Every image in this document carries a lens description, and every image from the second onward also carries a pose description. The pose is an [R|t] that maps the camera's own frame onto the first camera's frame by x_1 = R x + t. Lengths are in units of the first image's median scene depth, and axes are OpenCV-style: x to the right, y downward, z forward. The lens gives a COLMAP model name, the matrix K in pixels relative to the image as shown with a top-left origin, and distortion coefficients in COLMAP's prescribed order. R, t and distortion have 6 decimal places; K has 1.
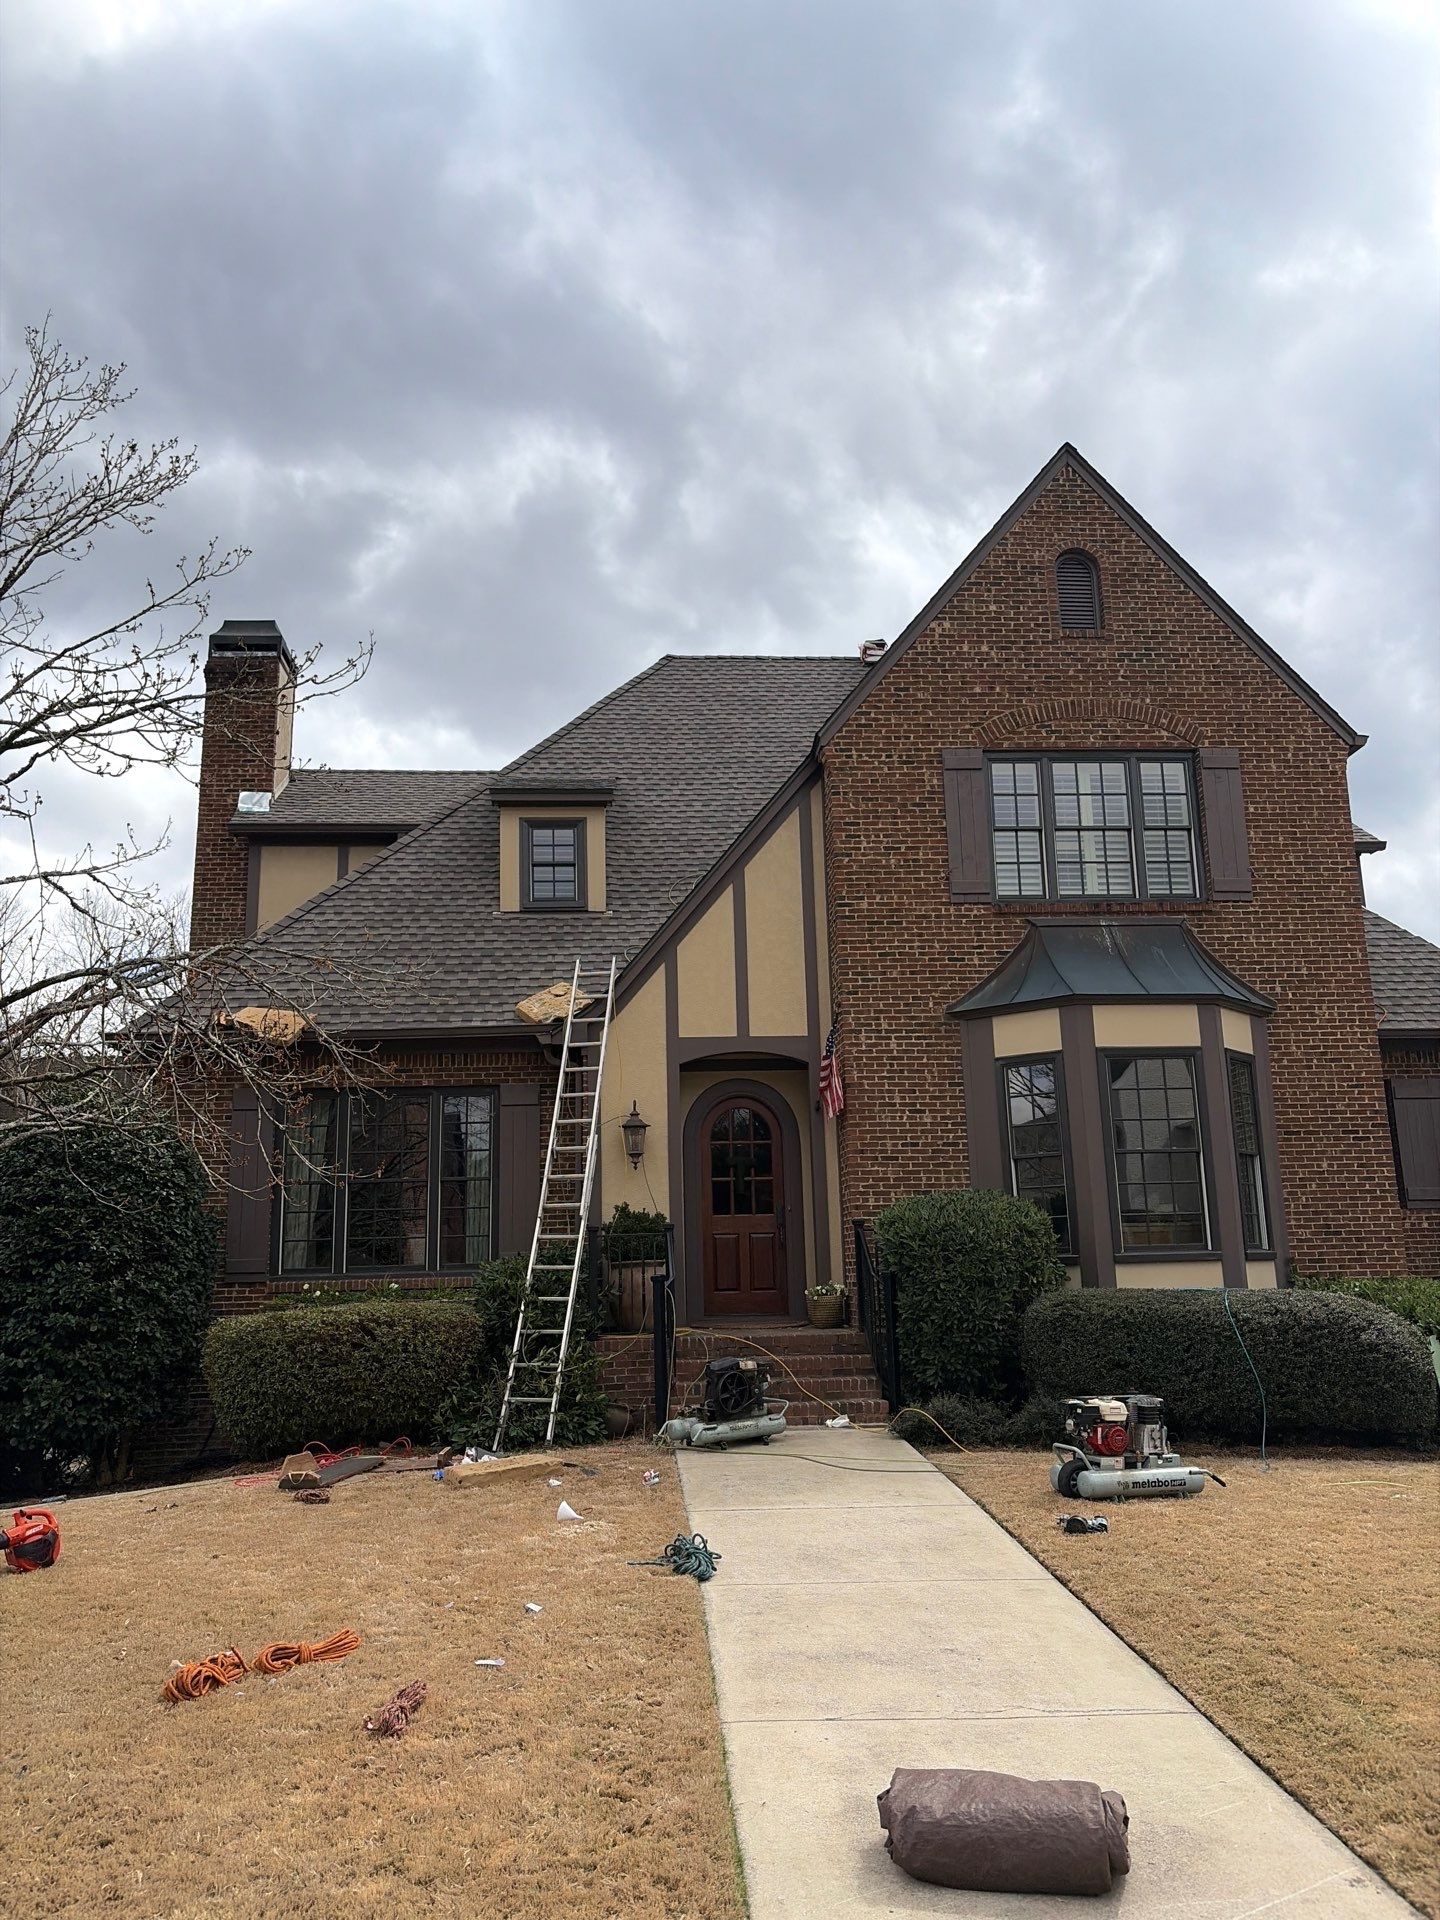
lens RADIAL K [[1431.9, 0, 720.5], [0, 1431.9, 970.4], [0, 0, 1]] dist [0.061838, -0.080780]
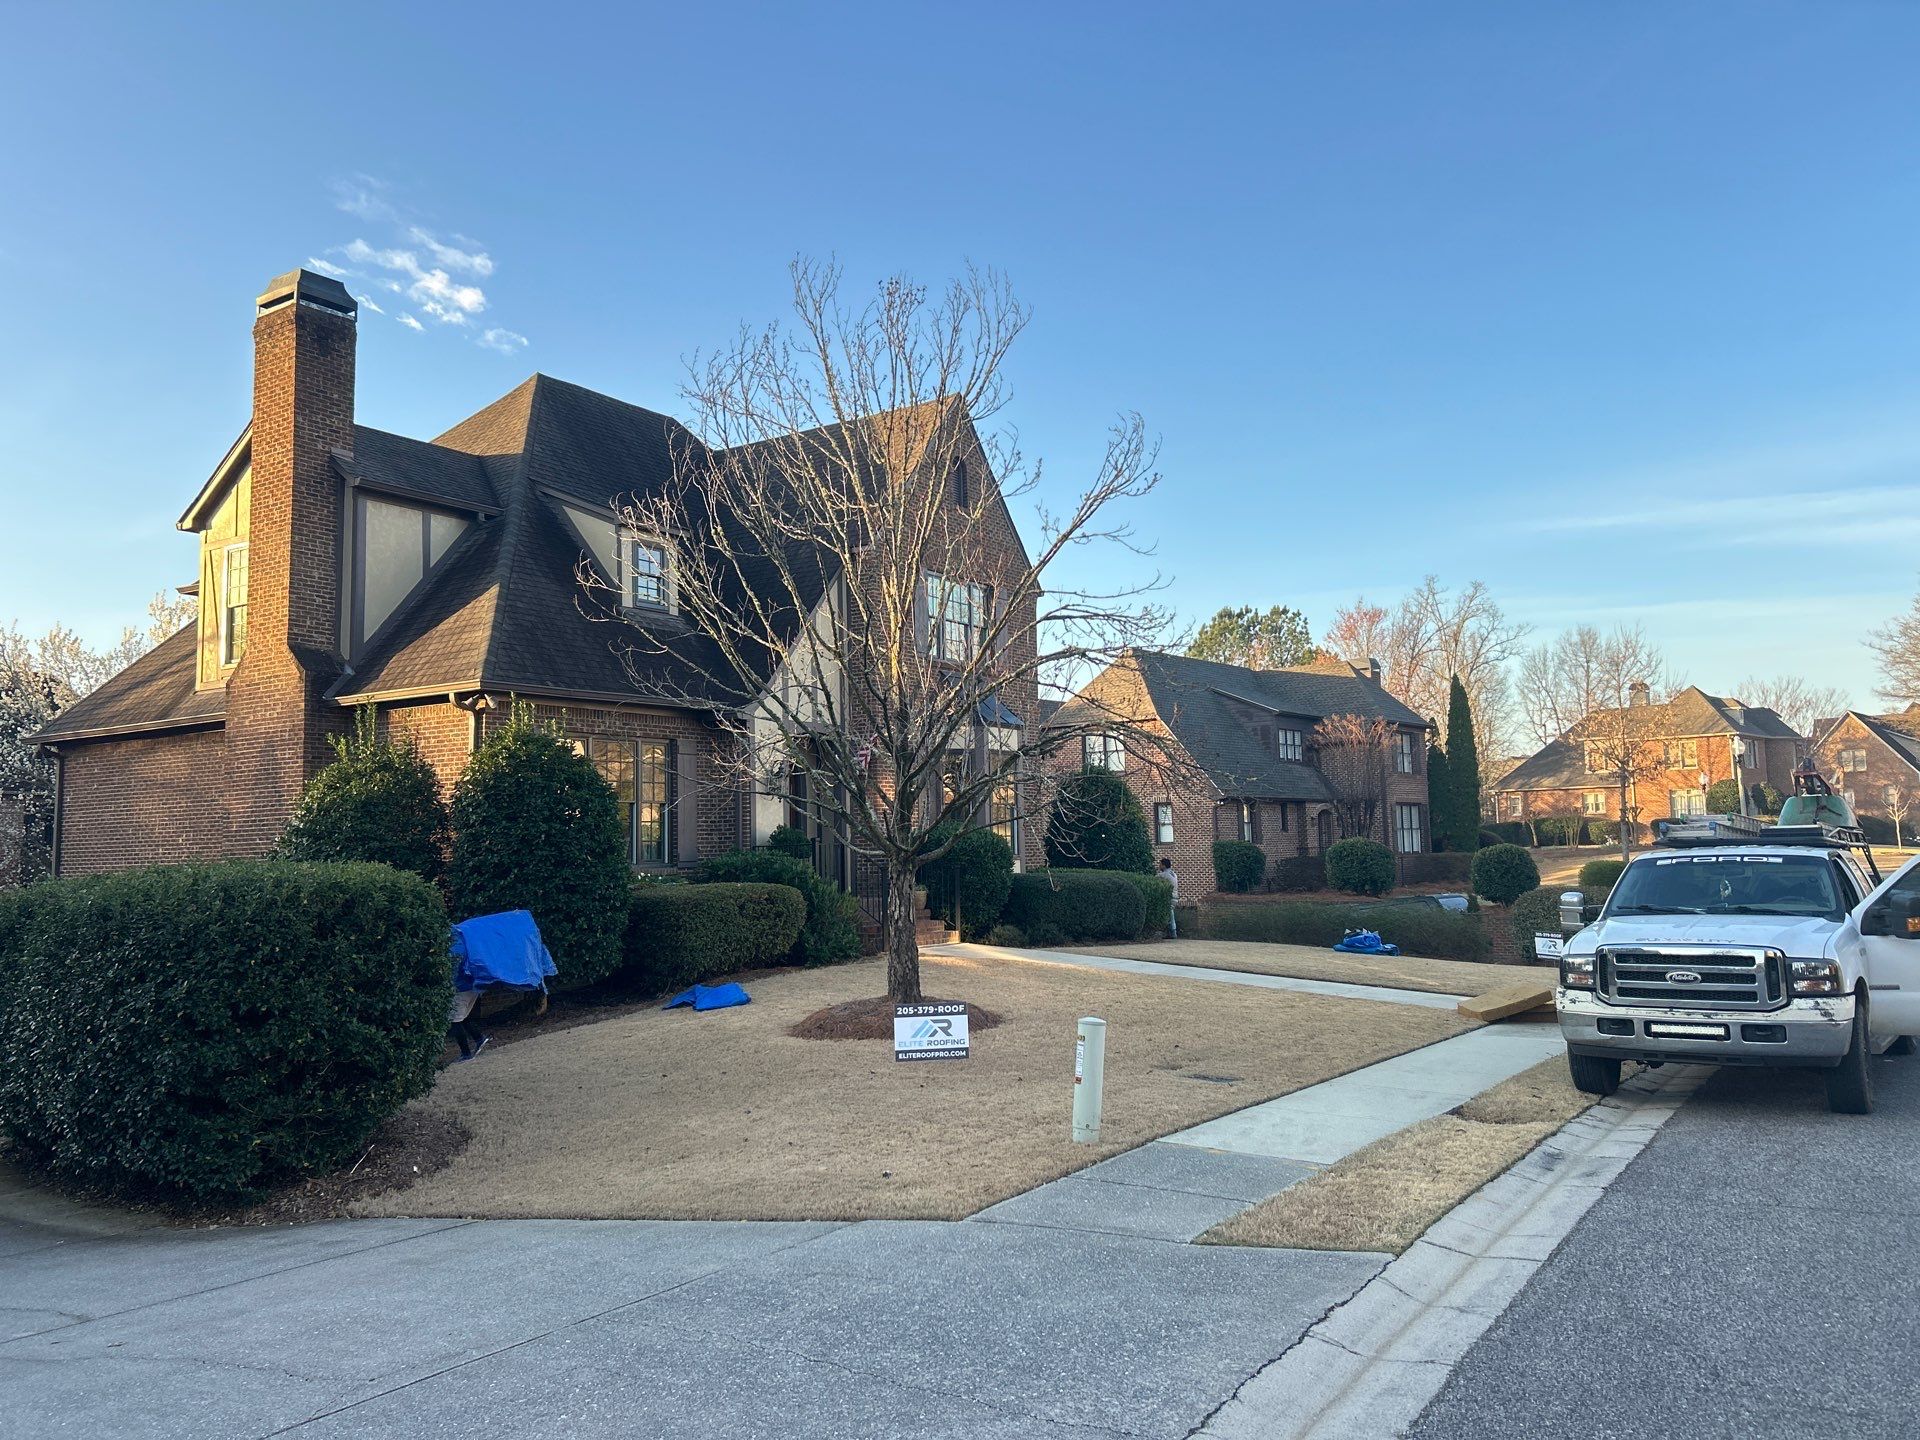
lens RADIAL K [[1430.2, 0, 944.1], [0, 1430.2, 706.2], [0, 0, 1]] dist [0.124058, -0.240475]
pose [[0.621936, 0.089270, 0.777963, -1.154376], [-0.159689, 0.987062, 0.014398, -0.017821], [-0.766613, -0.133186, 0.628145, -0.121302]]
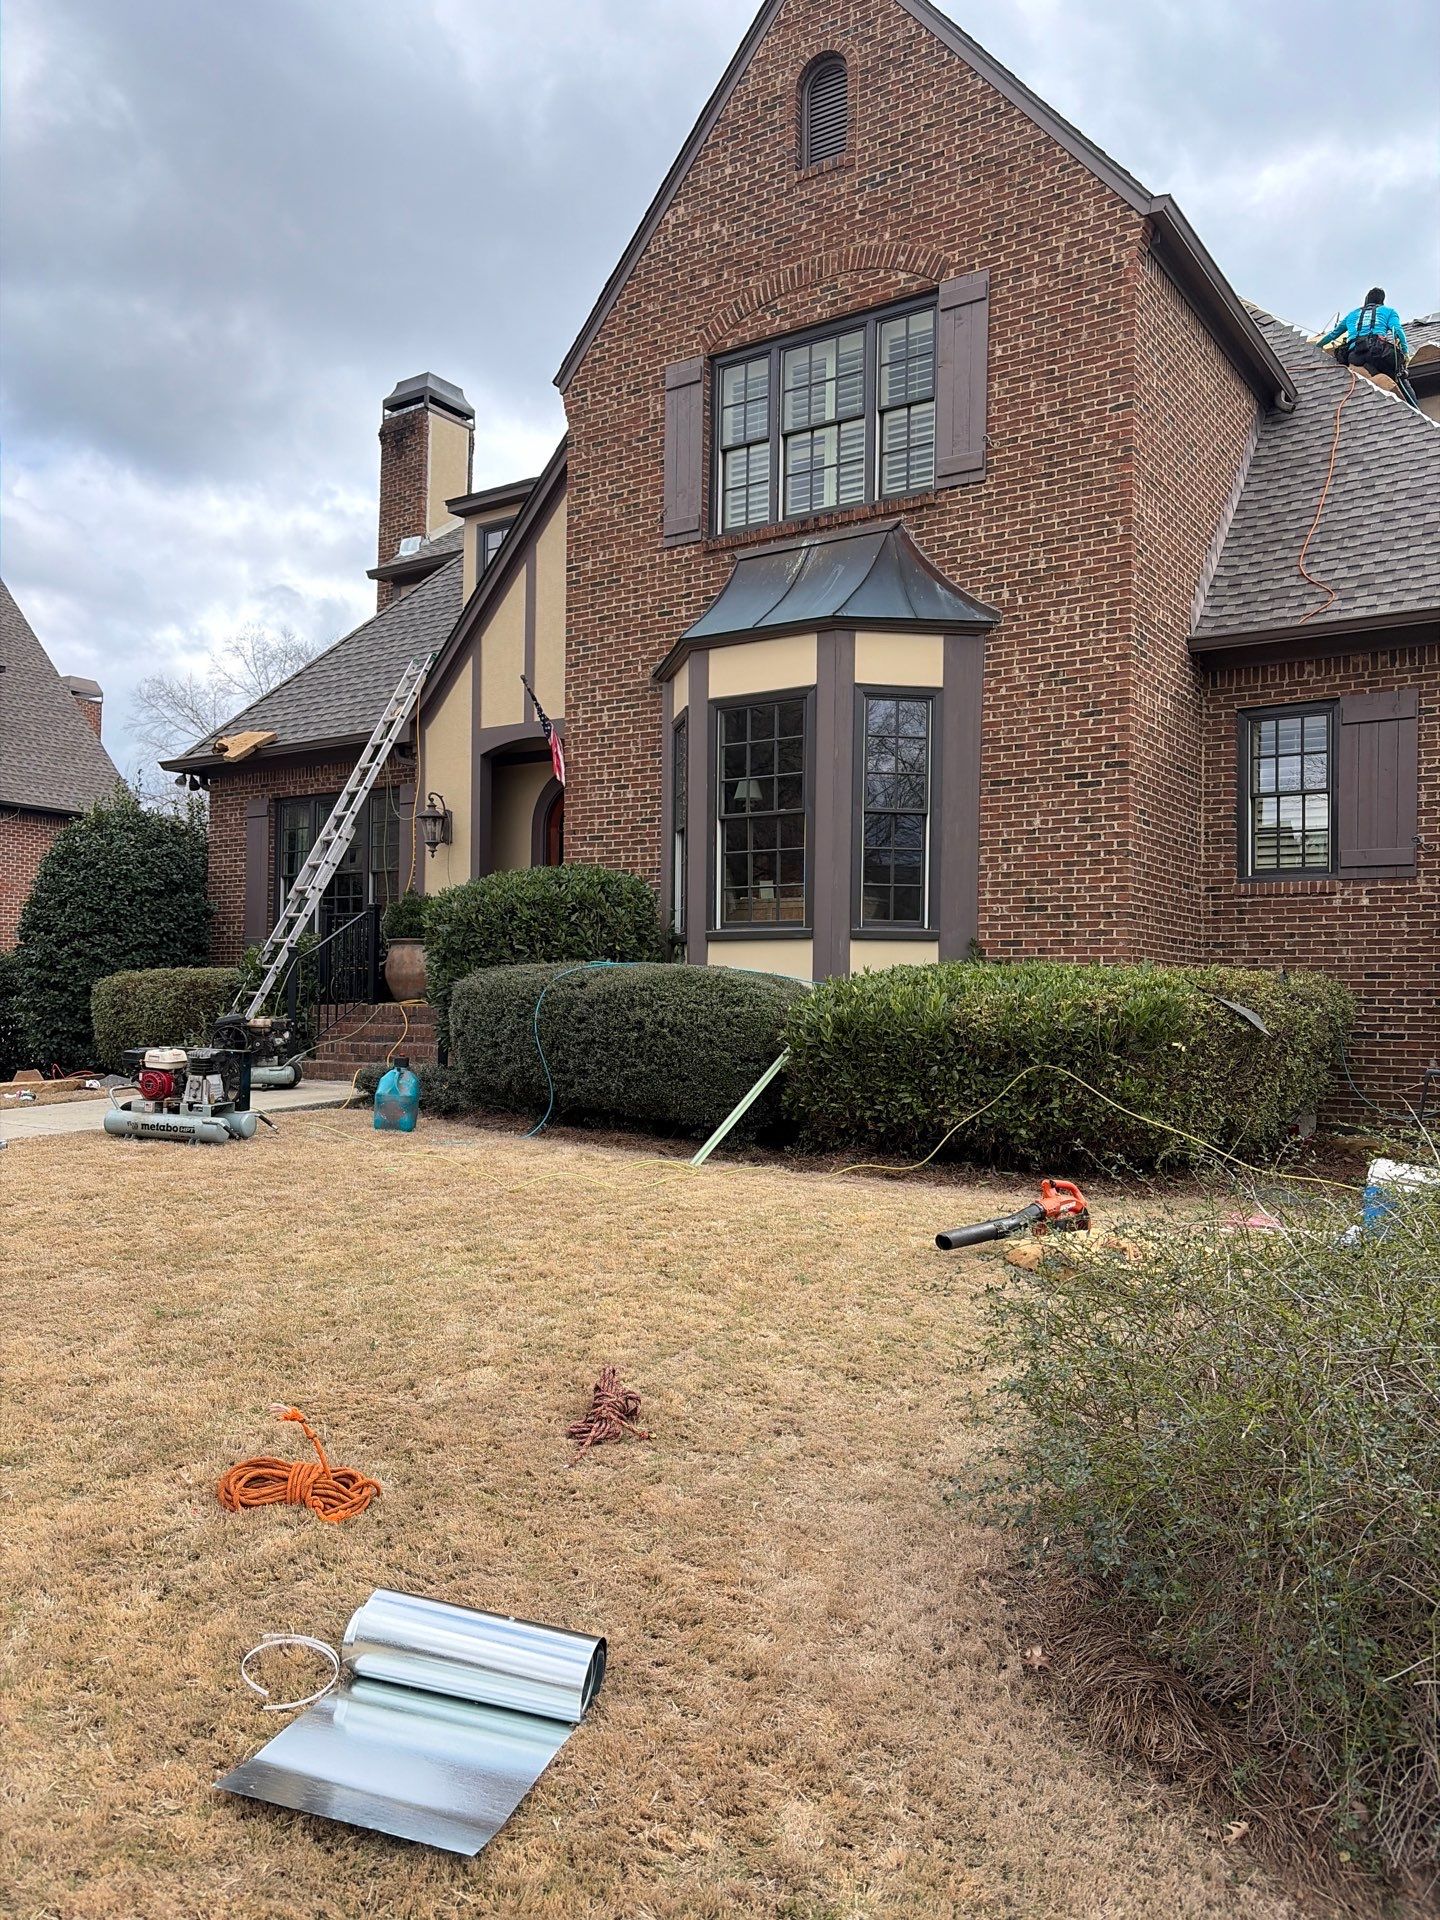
lens RADIAL K [[1460.5, 0, 703.9], [0, 1460.5, 985.4], [0, 0, 1]] dist [0.029224, -0.043900]
pose [[0.775562, 0.022185, -0.630881, 0.758445], [0.101329, 0.982048, 0.159101, 0.076621], [0.623086, -0.187320, 0.759392, 0.274280]]
